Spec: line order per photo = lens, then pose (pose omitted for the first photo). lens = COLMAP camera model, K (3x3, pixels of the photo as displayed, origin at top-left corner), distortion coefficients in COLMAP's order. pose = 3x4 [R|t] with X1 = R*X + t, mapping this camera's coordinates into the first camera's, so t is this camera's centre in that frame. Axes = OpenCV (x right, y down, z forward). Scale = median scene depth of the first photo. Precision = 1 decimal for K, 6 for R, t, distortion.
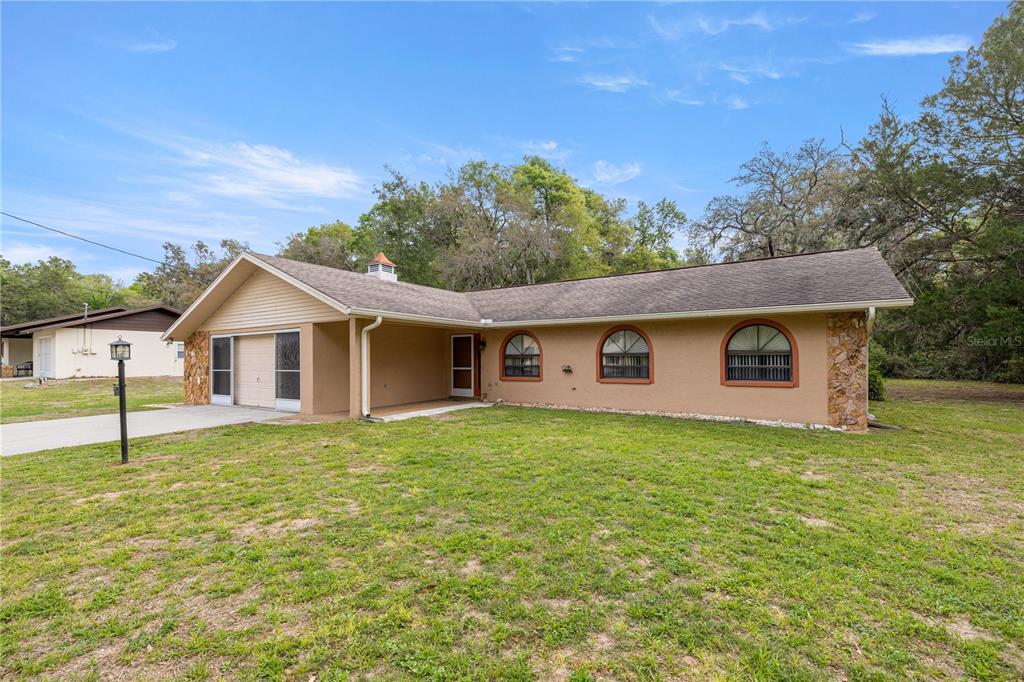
lens RADIAL K [[426.1, 0, 508.0], [0, 426.1, 347.9], [0, 0, 1]] dist [-0.001427, -0.000510]
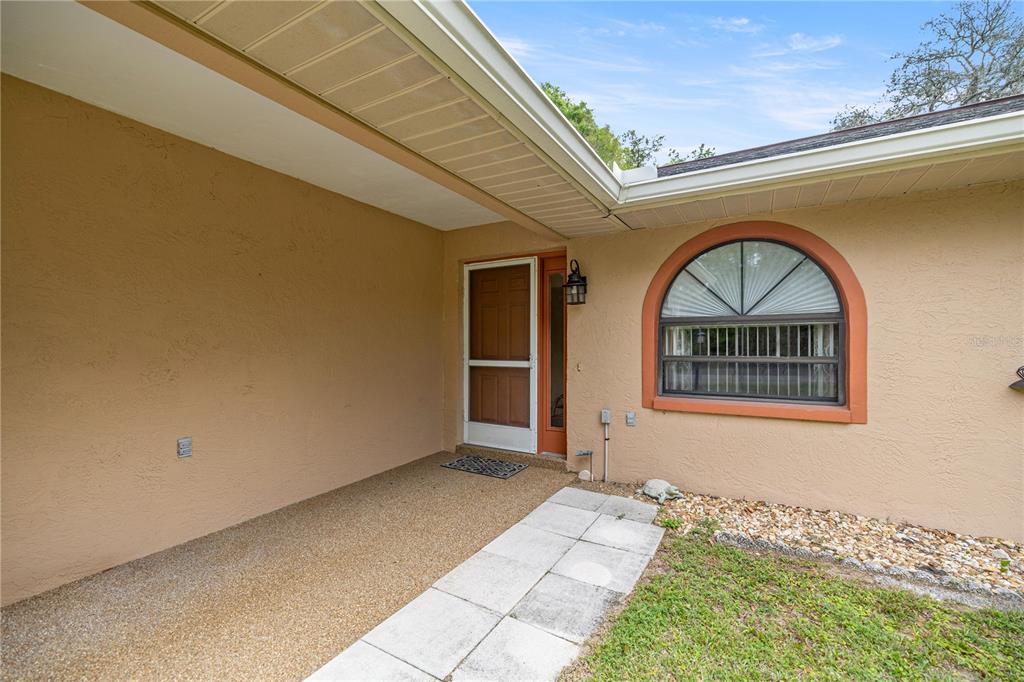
lens RADIAL K [[426.1, 0, 513.3], [0, 426.1, 338.5], [0, 0, 1]] dist [-0.001427, -0.000510]
pose [[0.998843, 0.007598, 0.047476, -0.119236], [-0.008101, 0.999913, 0.010414, 0.027440], [-0.047393, -0.010786, 0.998818, 0.720554]]
